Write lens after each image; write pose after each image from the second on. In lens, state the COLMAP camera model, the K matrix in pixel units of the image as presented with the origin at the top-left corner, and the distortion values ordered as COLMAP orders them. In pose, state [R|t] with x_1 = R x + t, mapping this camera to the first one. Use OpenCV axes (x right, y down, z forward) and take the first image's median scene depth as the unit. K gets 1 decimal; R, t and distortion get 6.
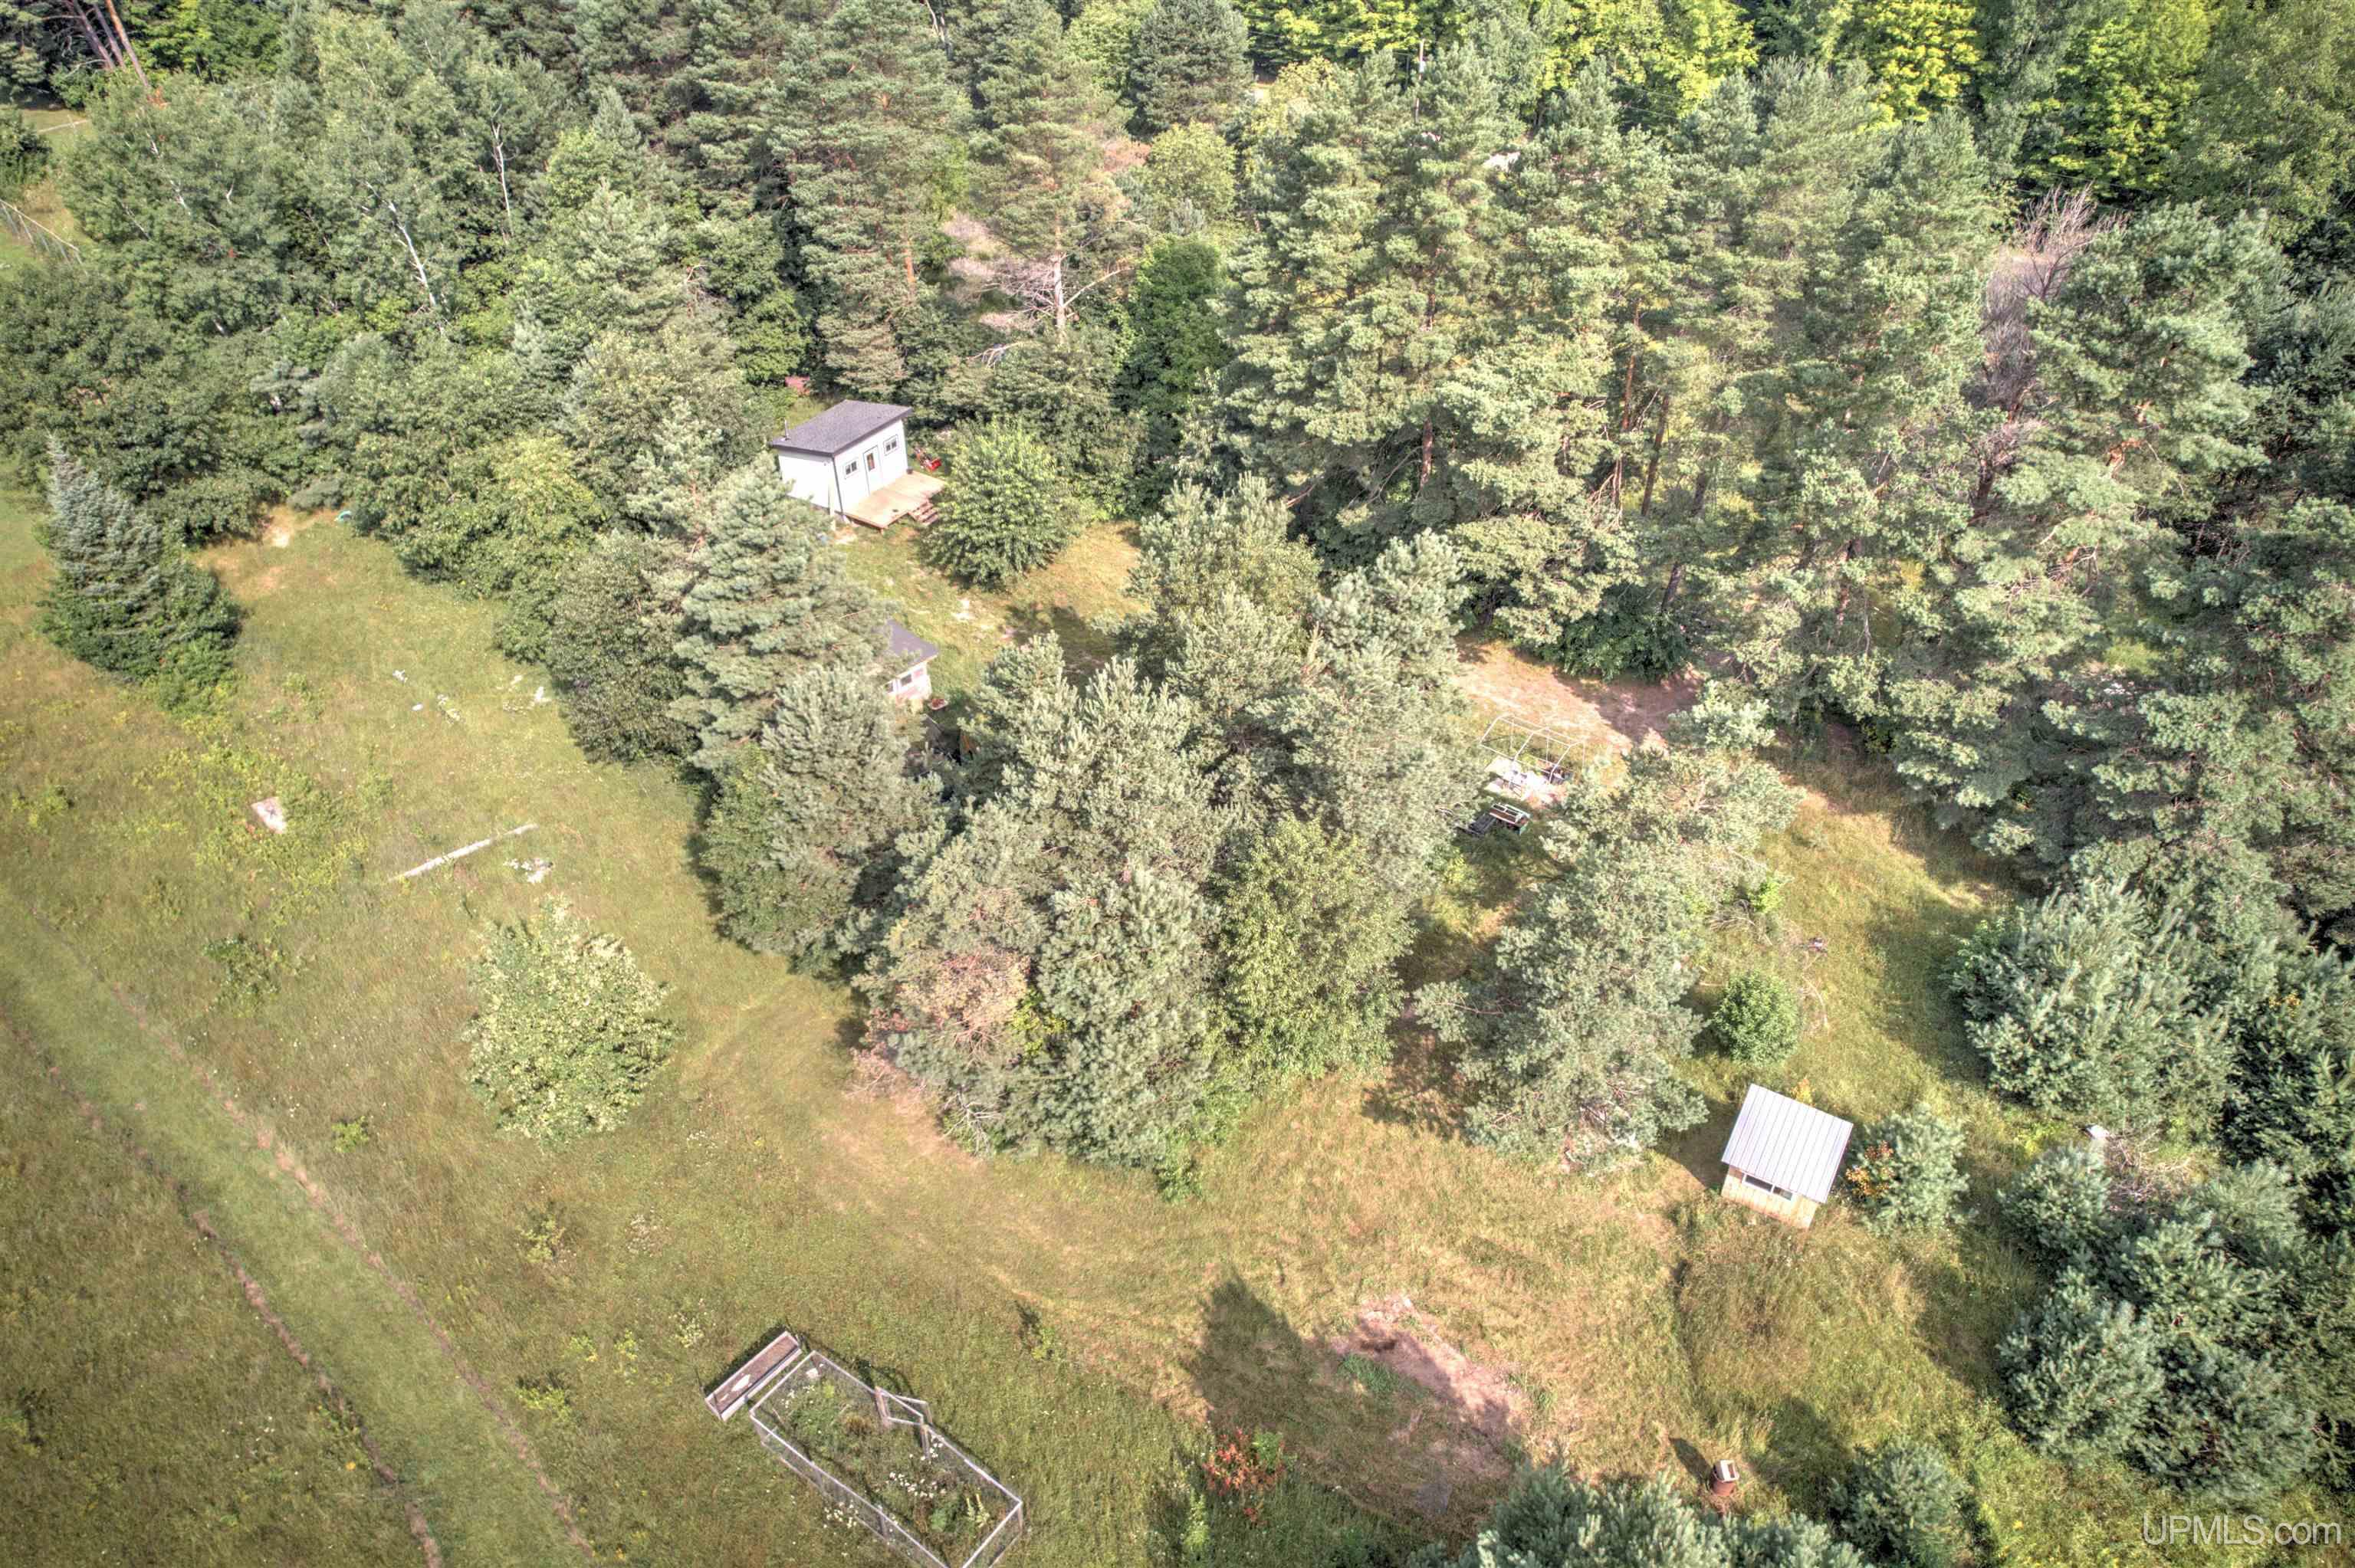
lens RADIAL K [[1489.1, 0, 1177.5], [0, 1489.1, 784.0], [0, 0, 1]] dist [-0.089479, 0.077166]
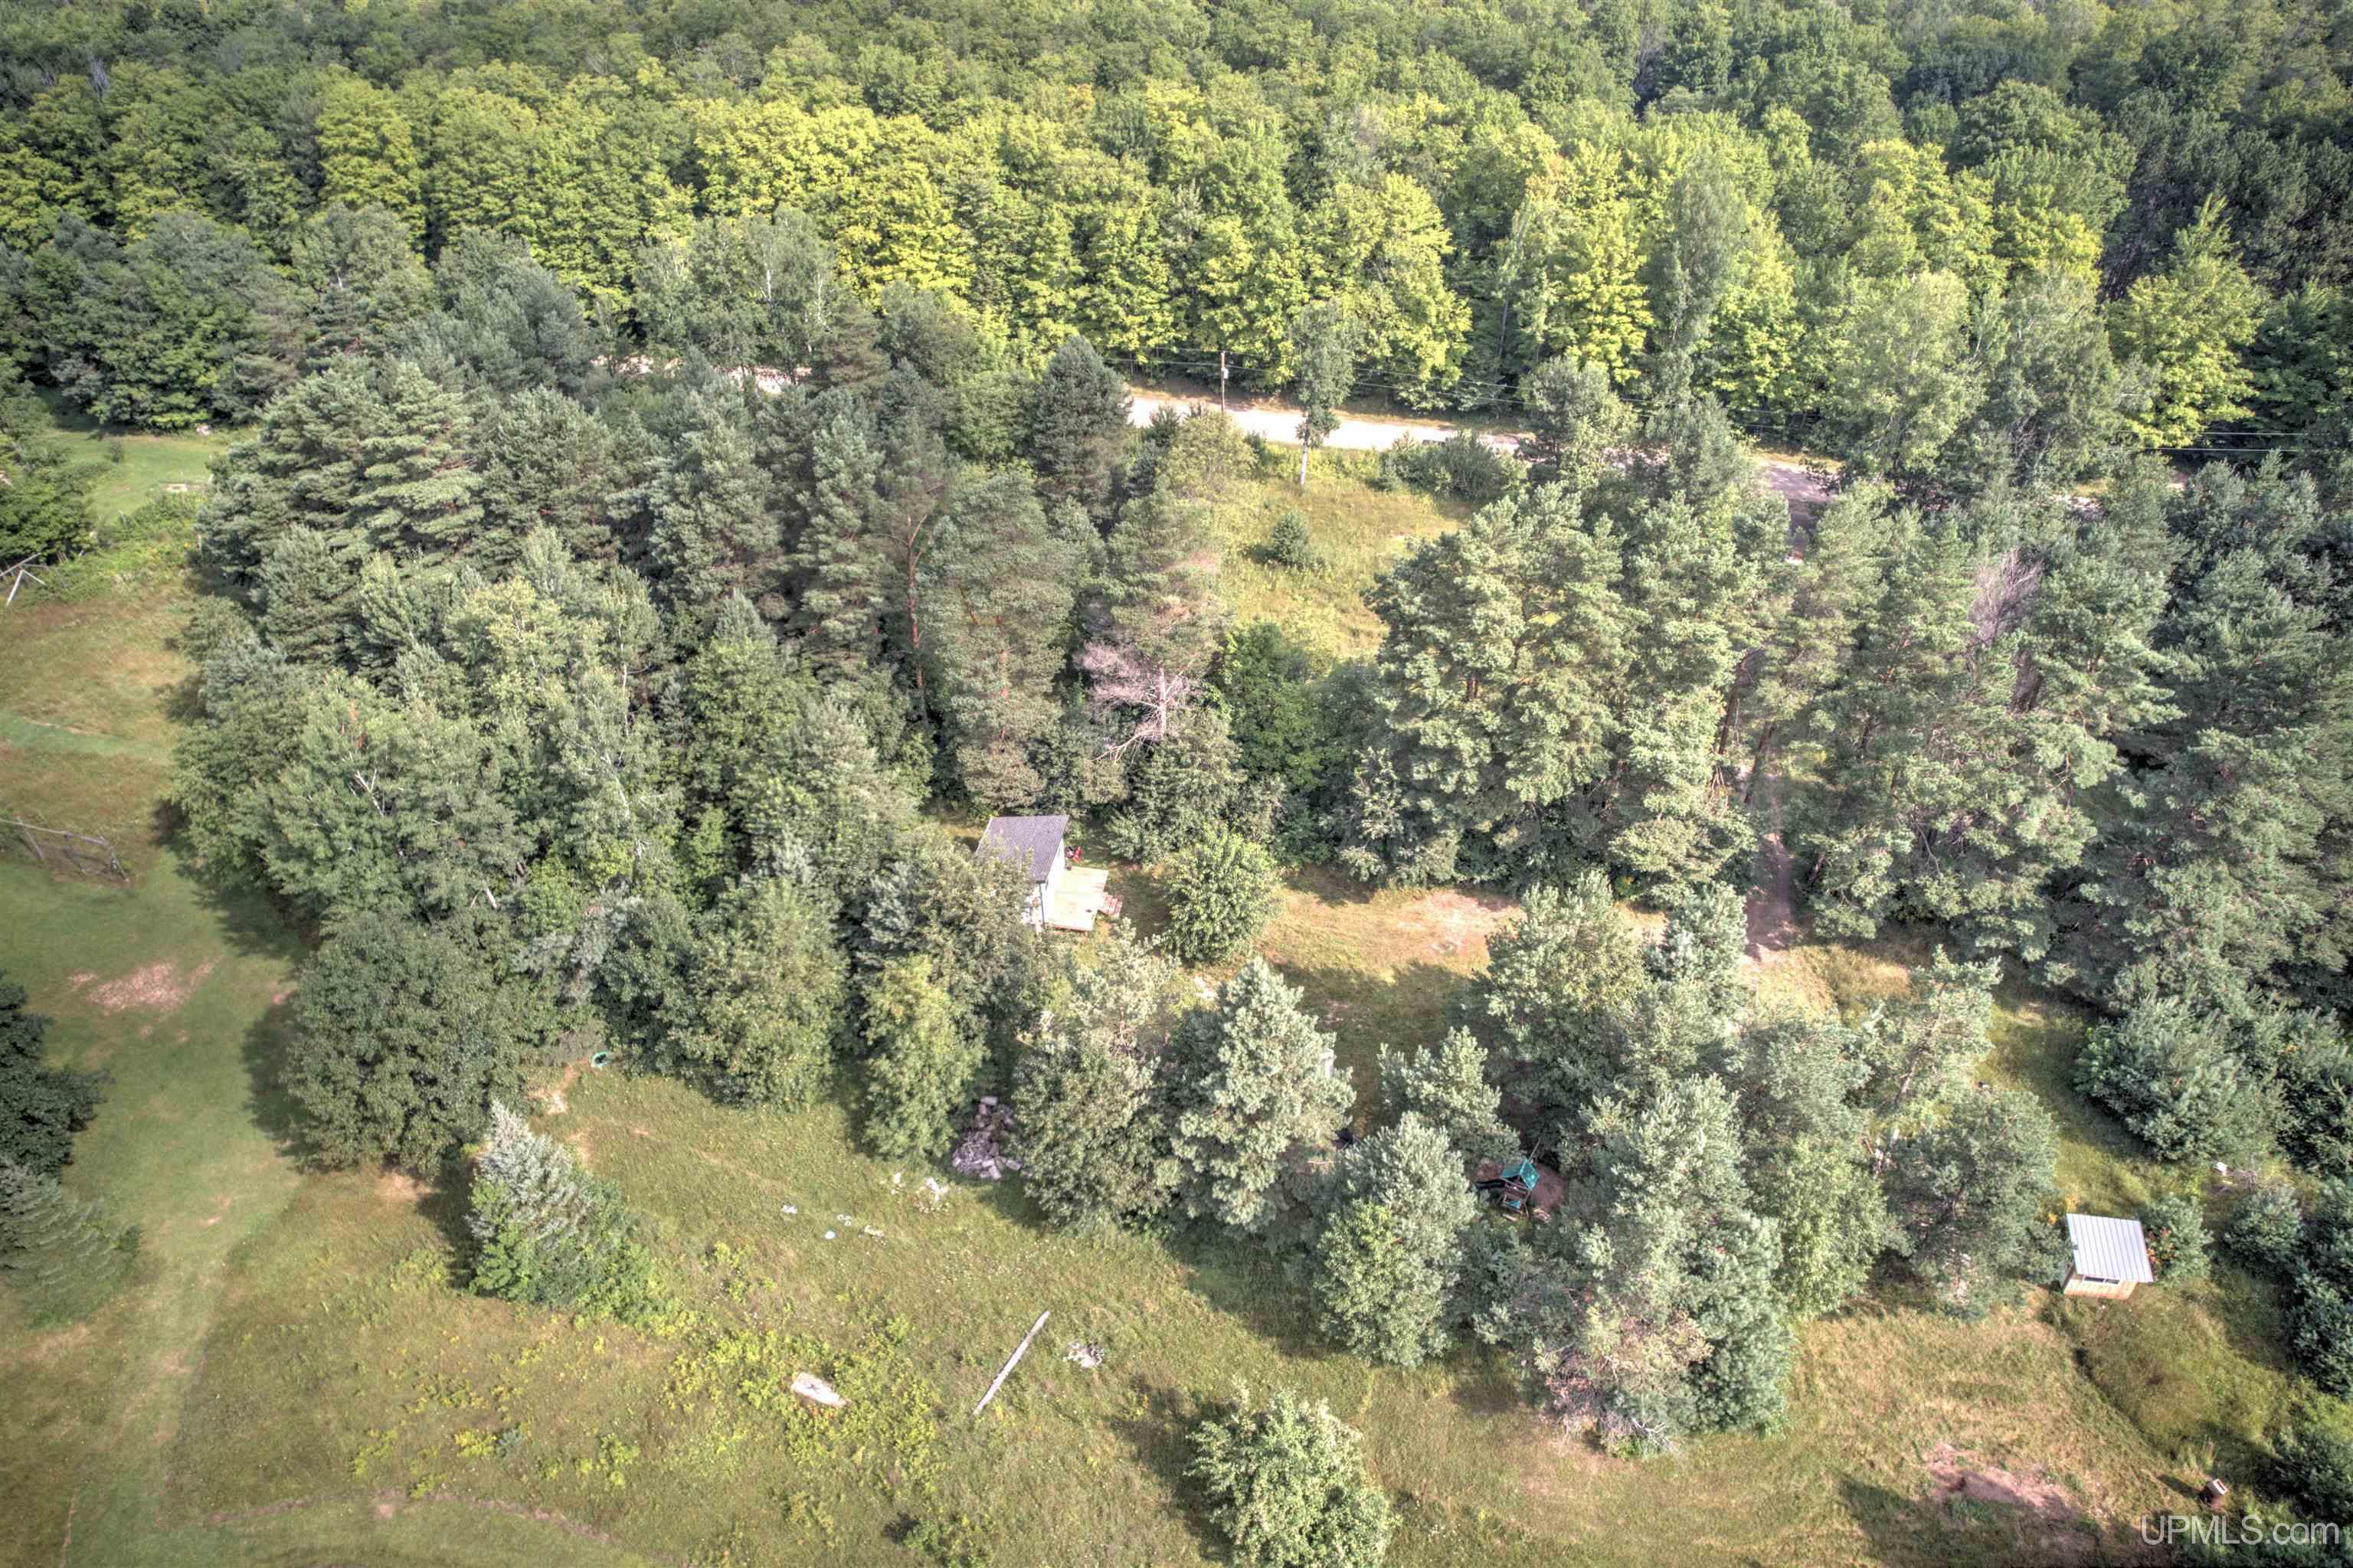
lens RADIAL K [[1488.1, 0, 1176.5], [0, 1488.1, 784.0], [0, 0, 1]] dist [-0.089479, 0.077166]
pose [[0.923023, -0.228944, 0.309215, -0.572471], [0.249858, 0.967841, -0.029245, -0.287277], [-0.292575, 0.104254, 0.950542, -0.120655]]
